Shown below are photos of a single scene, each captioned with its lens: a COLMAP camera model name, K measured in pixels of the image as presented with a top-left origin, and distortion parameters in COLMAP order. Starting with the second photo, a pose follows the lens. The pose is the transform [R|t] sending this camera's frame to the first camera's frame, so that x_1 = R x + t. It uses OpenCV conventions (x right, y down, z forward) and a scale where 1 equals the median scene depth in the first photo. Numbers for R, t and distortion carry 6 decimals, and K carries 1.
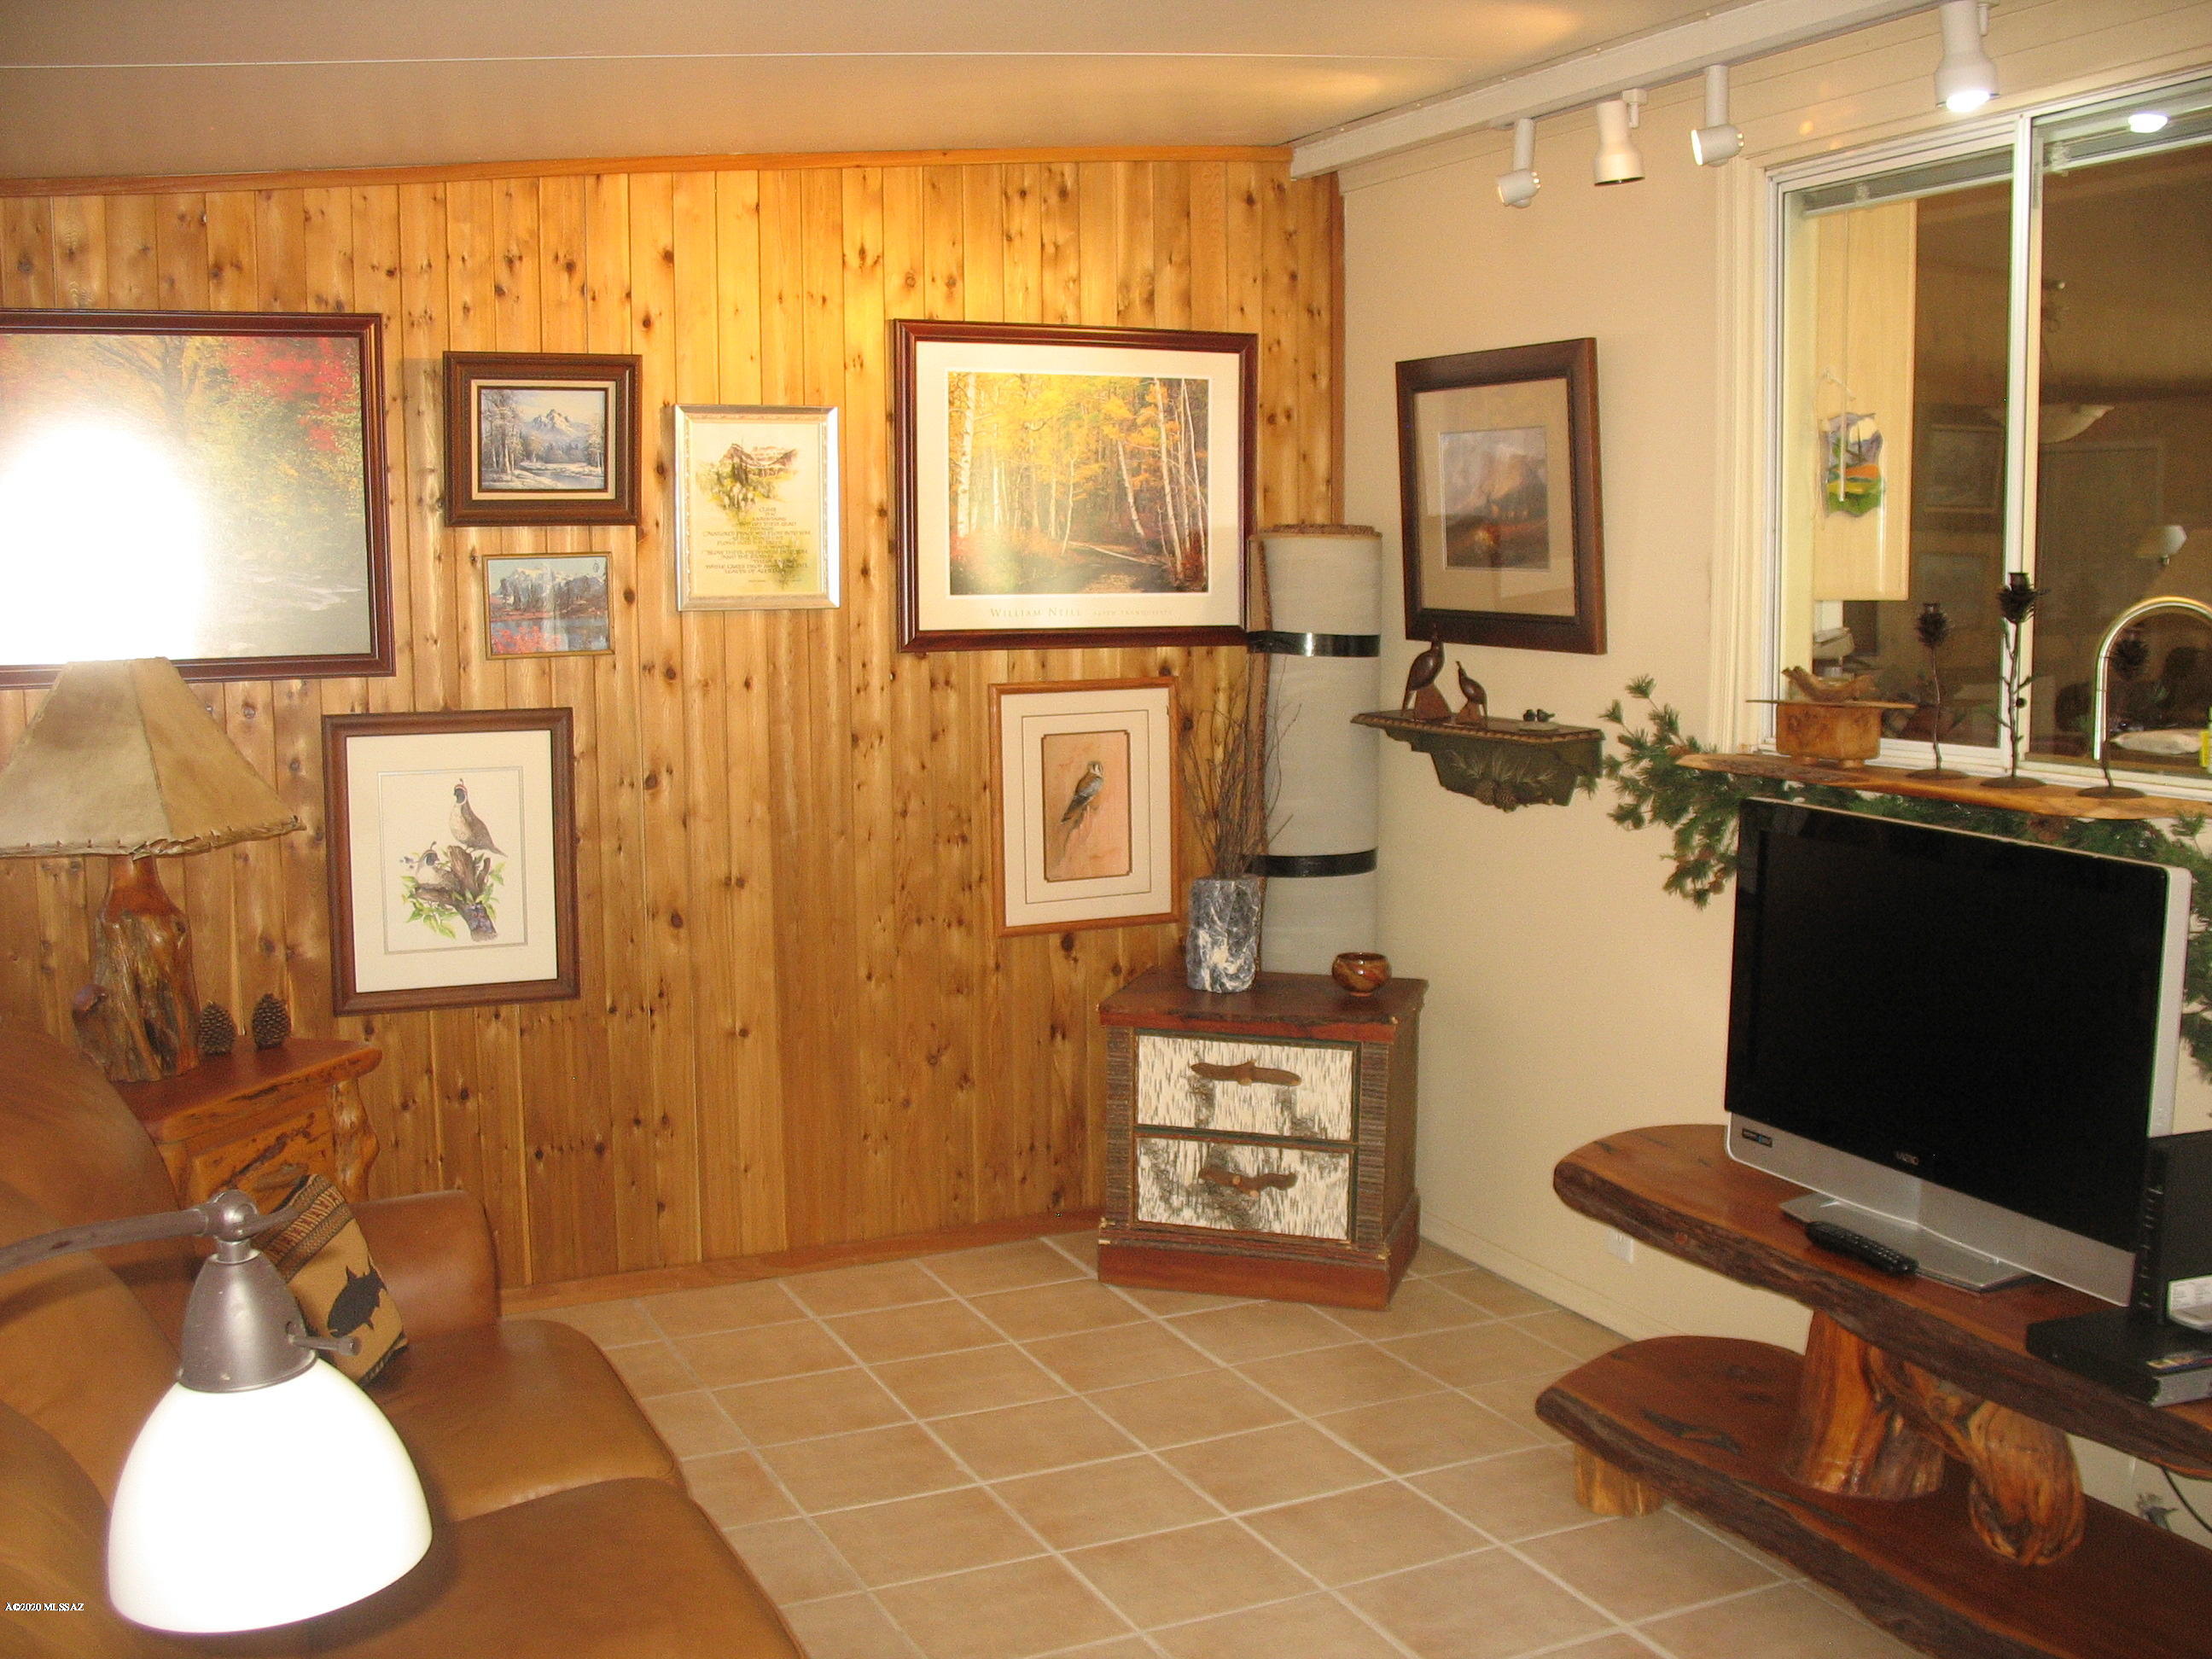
lens RADIAL K [[2301.3, 0, 1115.9], [0, 2301.3, 821.0], [0, 0, 1]] dist [-0.145071, 0.000000]
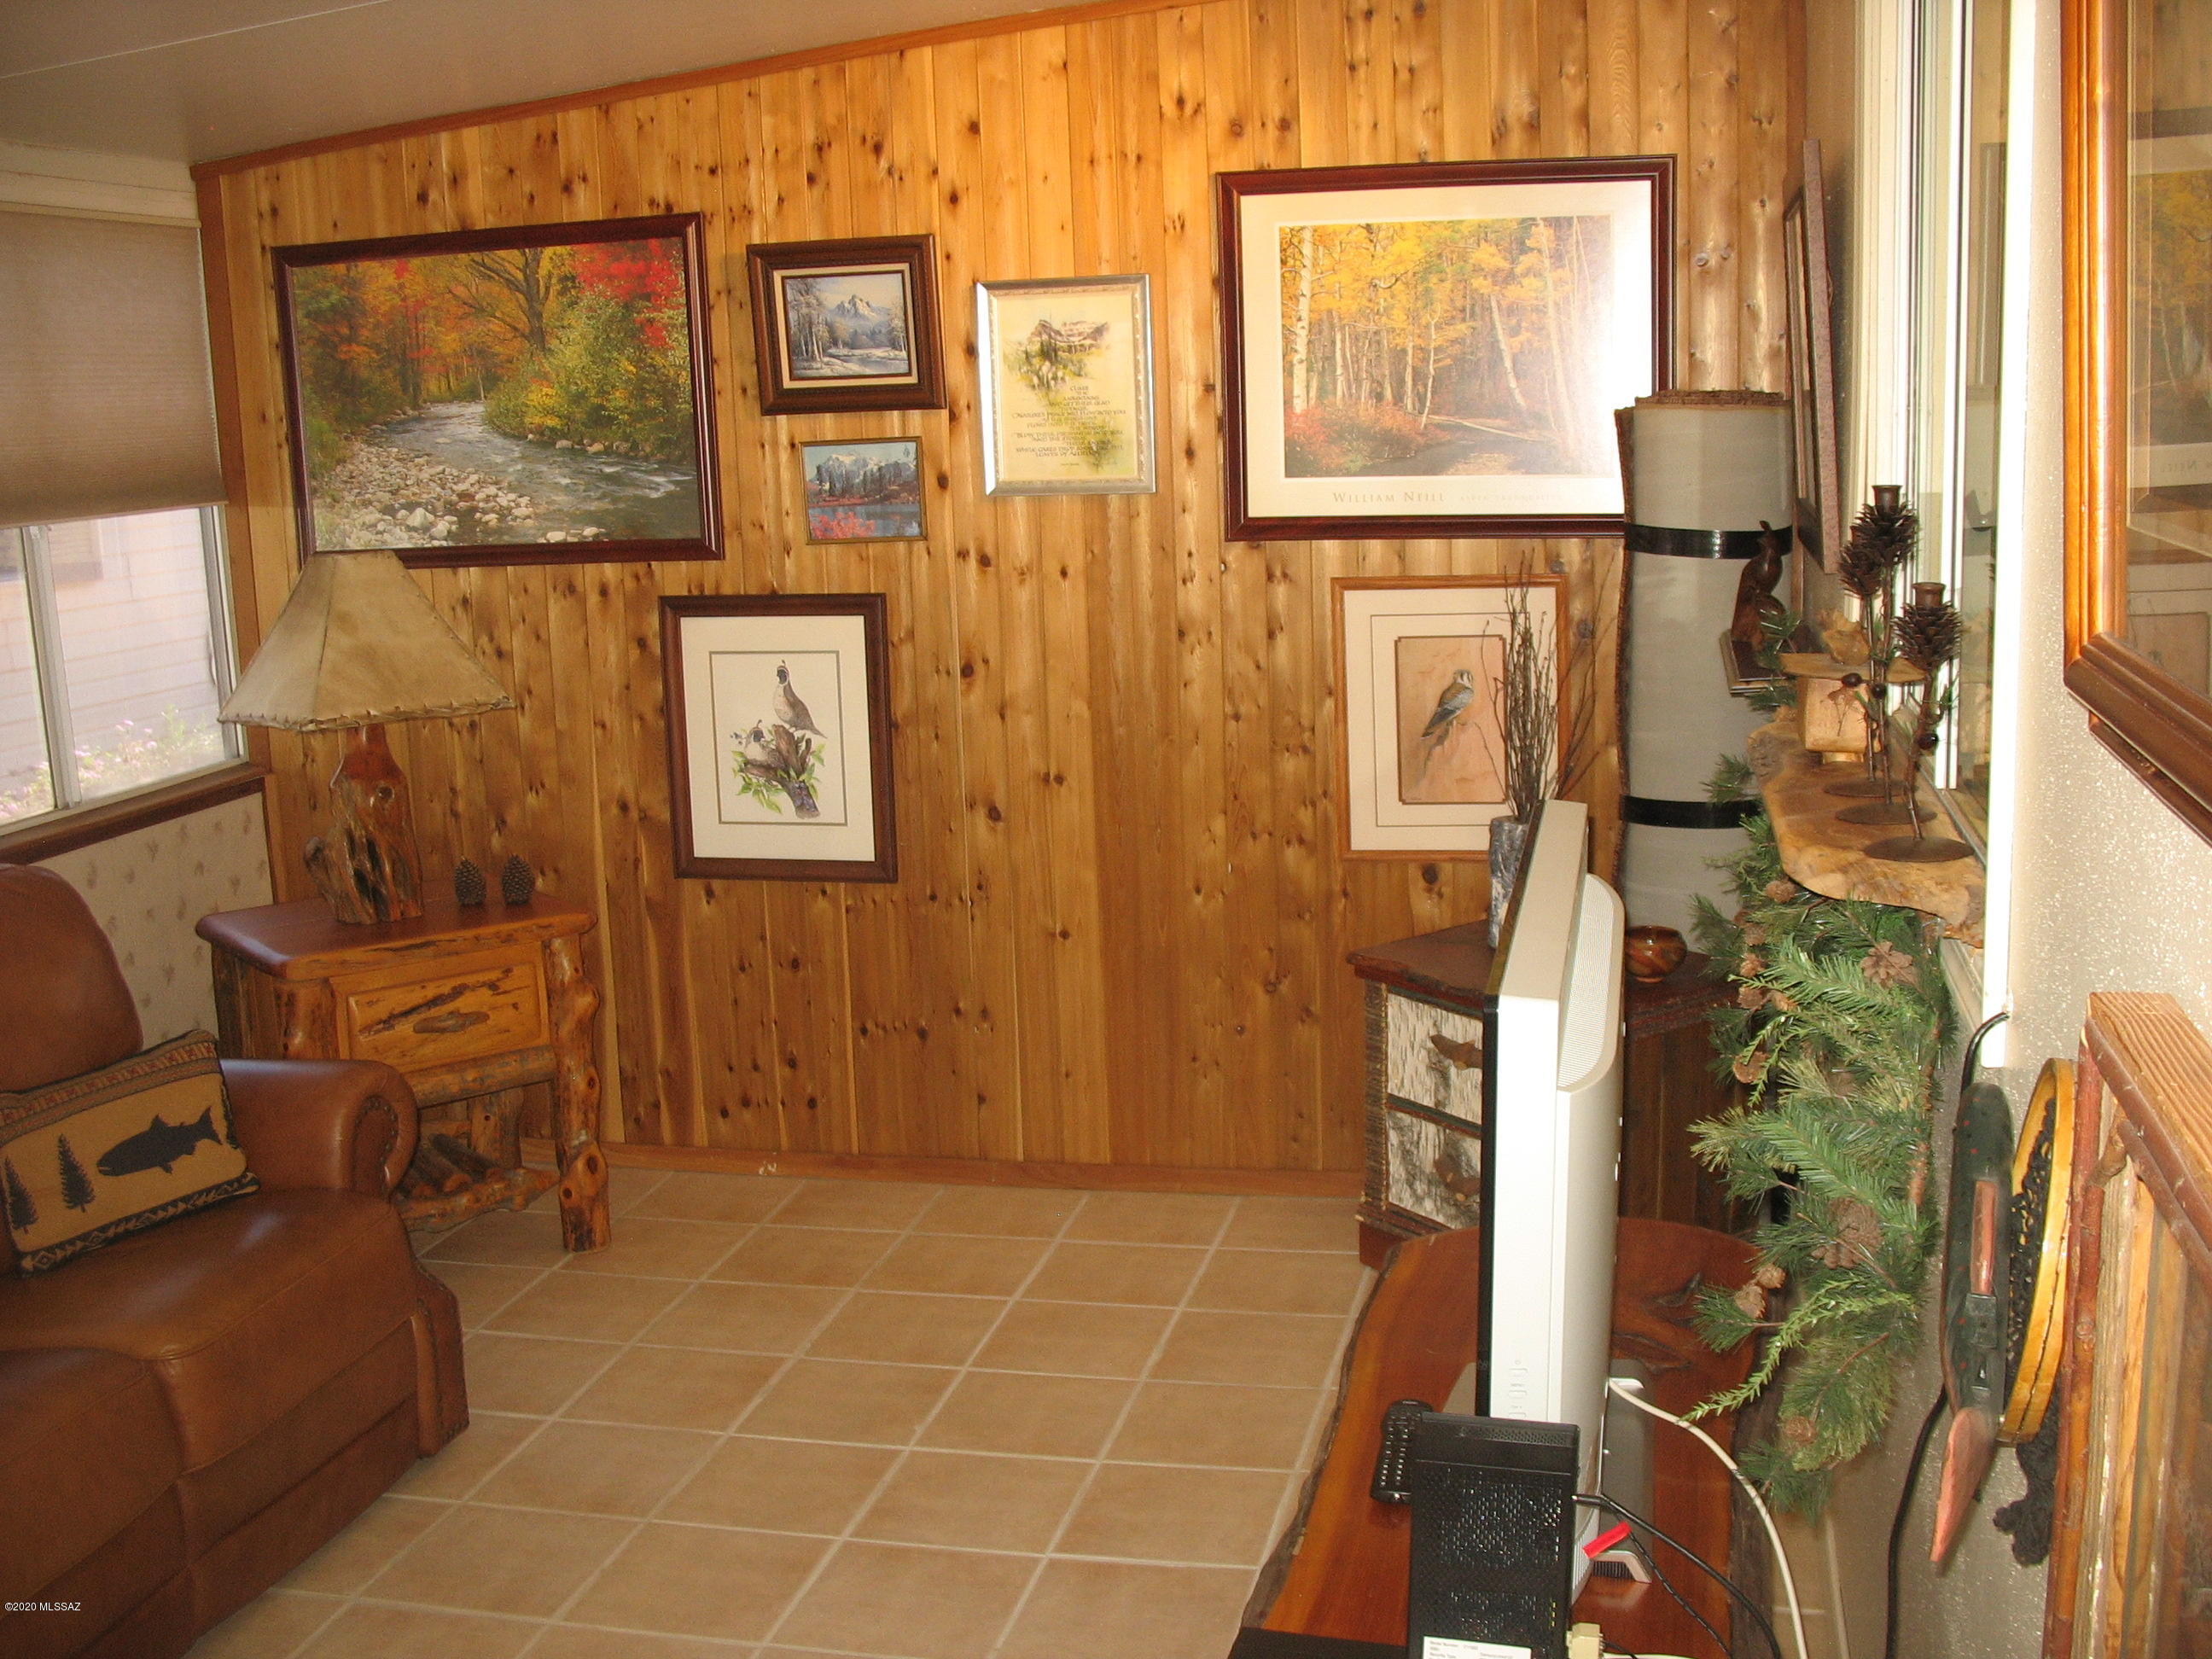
lens RADIAL K [[2301.3, 0, 1111.2], [0, 2301.3, 820.1], [0, 0, 1]] dist [-0.145071, 0.000000]
pose [[0.787914, 0.091426, -0.608961, 0.448527], [-0.042606, 0.994641, 0.094203, -0.048744], [0.614310, -0.048278, 0.787587, 0.256639]]
